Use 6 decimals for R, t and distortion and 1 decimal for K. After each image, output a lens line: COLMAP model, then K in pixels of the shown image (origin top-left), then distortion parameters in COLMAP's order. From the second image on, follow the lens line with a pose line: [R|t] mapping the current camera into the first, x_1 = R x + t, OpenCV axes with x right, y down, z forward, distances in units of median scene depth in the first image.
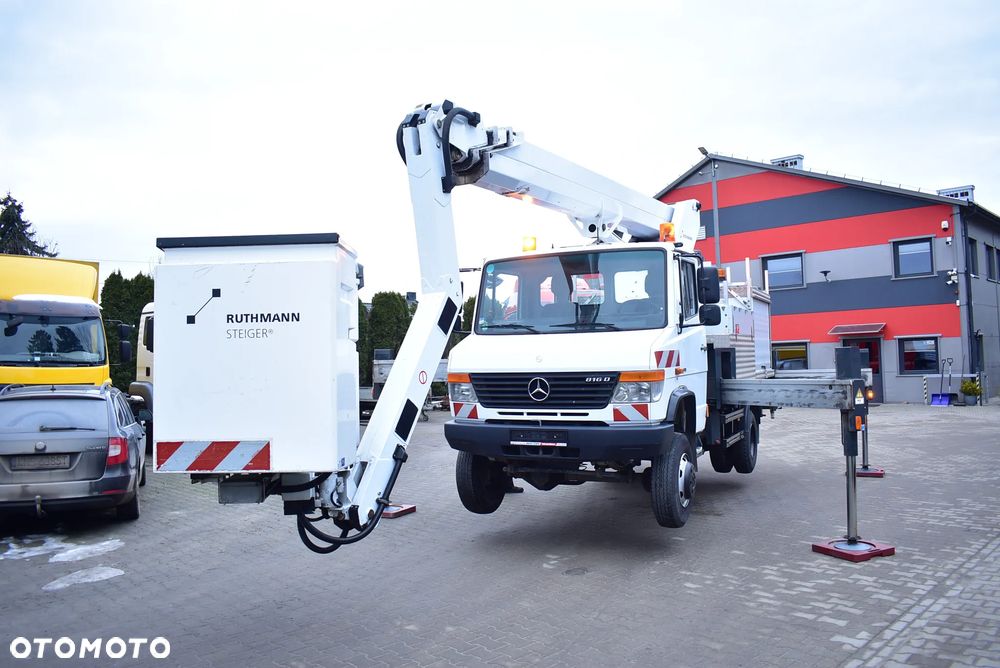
lens RADIAL K [[783.7, 0, 504.3], [0, 783.7, 323.1], [0, 0, 1]] dist [-0.091472, 0.012076]
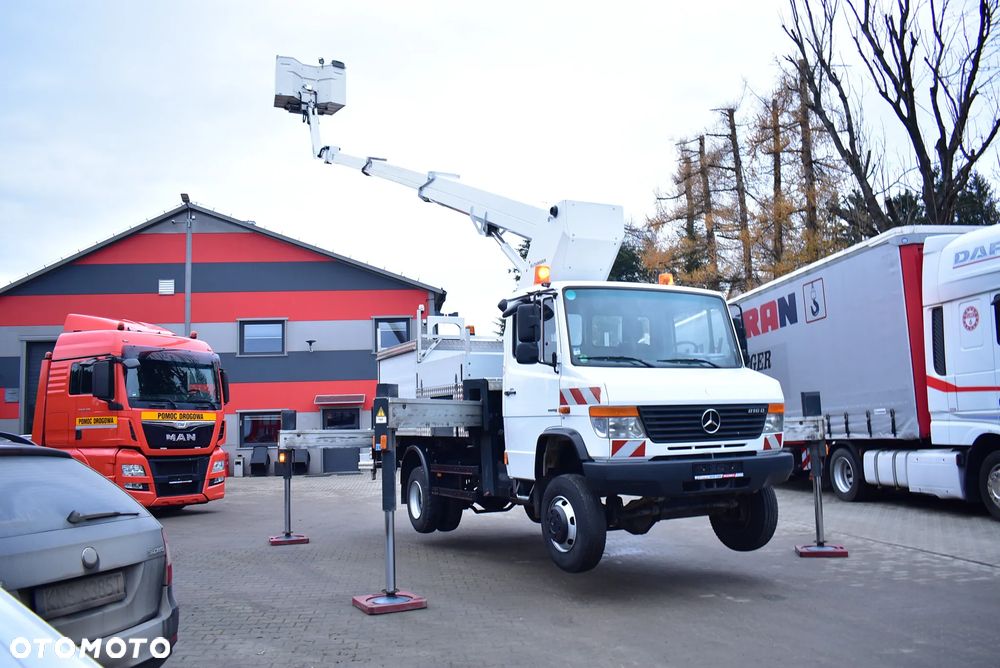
lens RADIAL K [[808.5, 0, 502.0], [0, 808.5, 323.2], [0, 0, 1]] dist [-0.089068, 0.016951]
pose [[0.624324, 0.102765, 0.774376, -0.874122], [-0.024343, 0.993387, -0.112203, 0.077436], [-0.780786, 0.051200, 0.622697, 0.541810]]
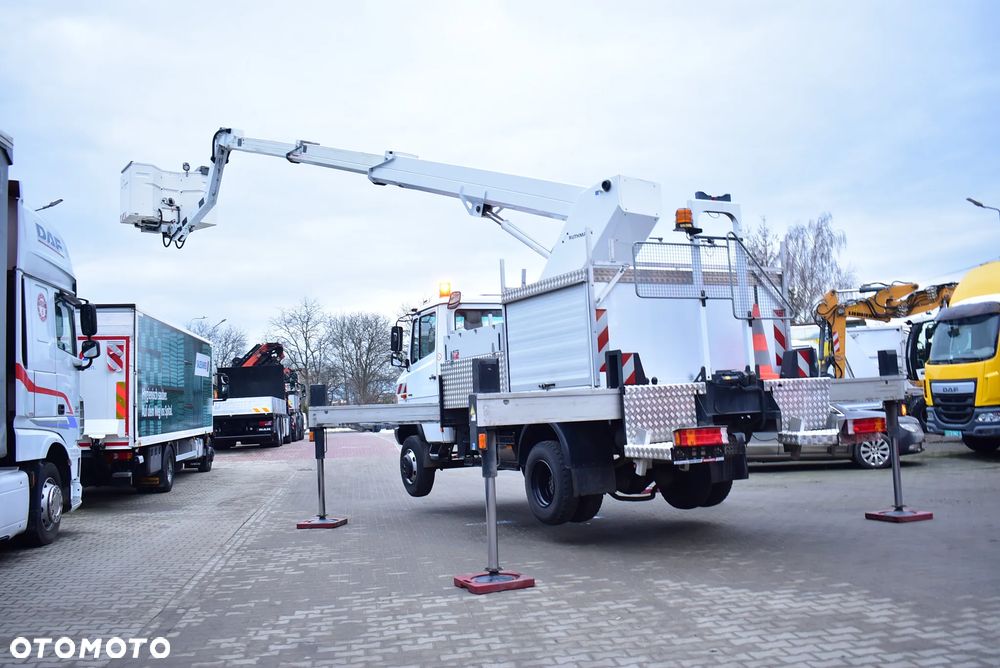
lens RADIAL K [[923.1, 0, 501.6], [0, 923.1, 317.4], [0, 0, 1]] dist [-0.078822, 0.006617]
pose [[-0.597098, -0.029428, -0.801628, 1.566680], [0.097510, 0.989254, -0.108946, 0.124709], [0.796220, -0.143218, -0.587812, 2.218348]]
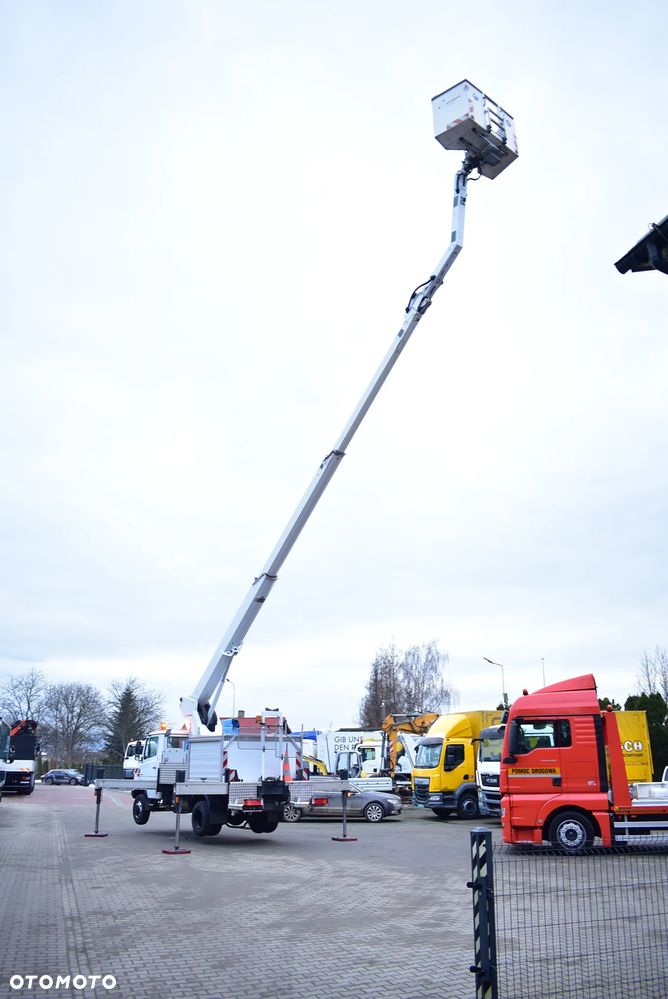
lens RADIAL K [[782.9, 0, 340.9], [0, 782.9, 501.5], [0, 0, 1]] dist [-0.091472, 0.012076]
pose [[-0.437112, -0.269443, -0.858099, 2.893472], [0.057365, 0.943777, -0.325567, 0.076805], [0.897576, -0.191535, -0.397079, 3.210012]]
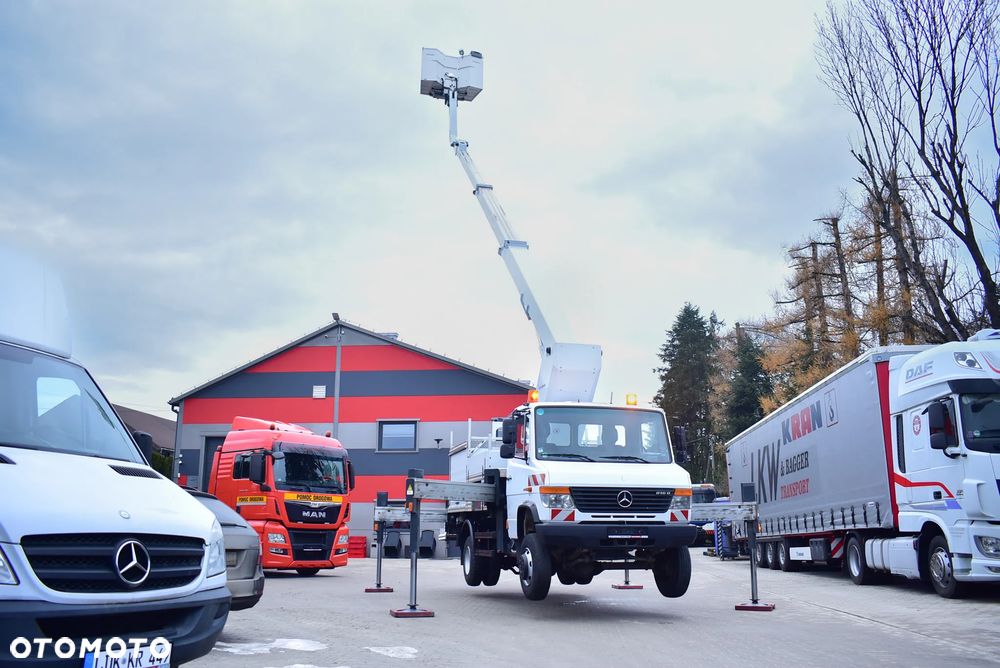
lens RADIAL K [[826.1, 0, 503.4], [0, 826.1, 322.5], [0, 0, 1]] dist [-0.084625, 0.005658]
pose [[0.765935, 0.180924, 0.616936, -1.074945], [-0.051635, 0.973799, -0.221473, 0.109035], [-0.640841, 0.137778, 0.755209, -0.049620]]
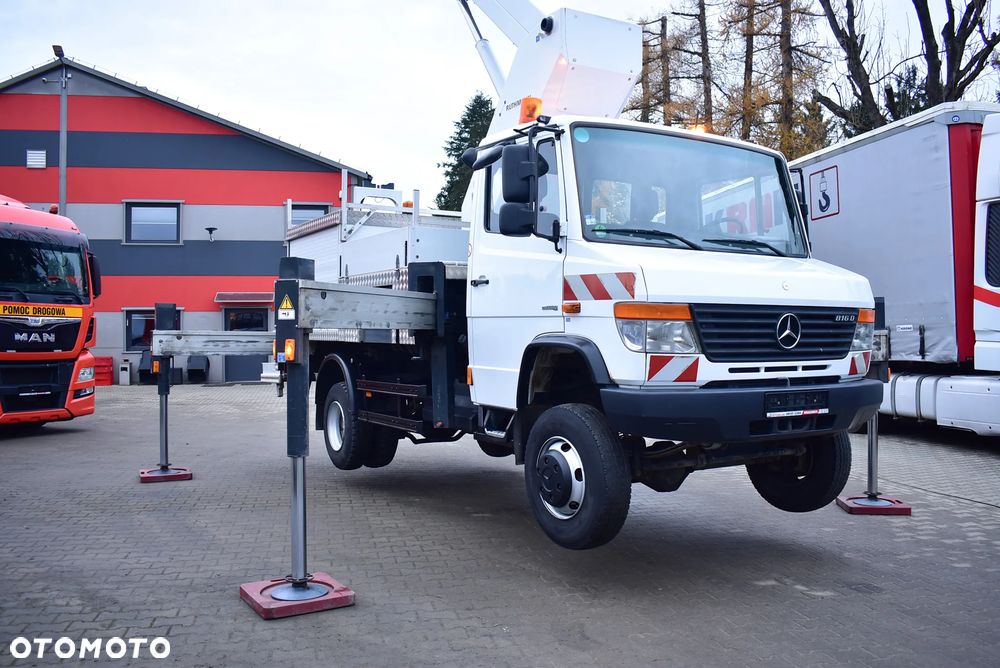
lens RADIAL K [[845.4, 0, 501.4], [0, 845.4, 322.2], [0, 0, 1]] dist [-0.082671, 0.003933]
pose [[0.548383, 0.031251, 0.835643, -0.648261], [-0.050699, 0.998706, -0.004079, 0.087520], [-0.834689, -0.040129, 0.549258, 0.775672]]
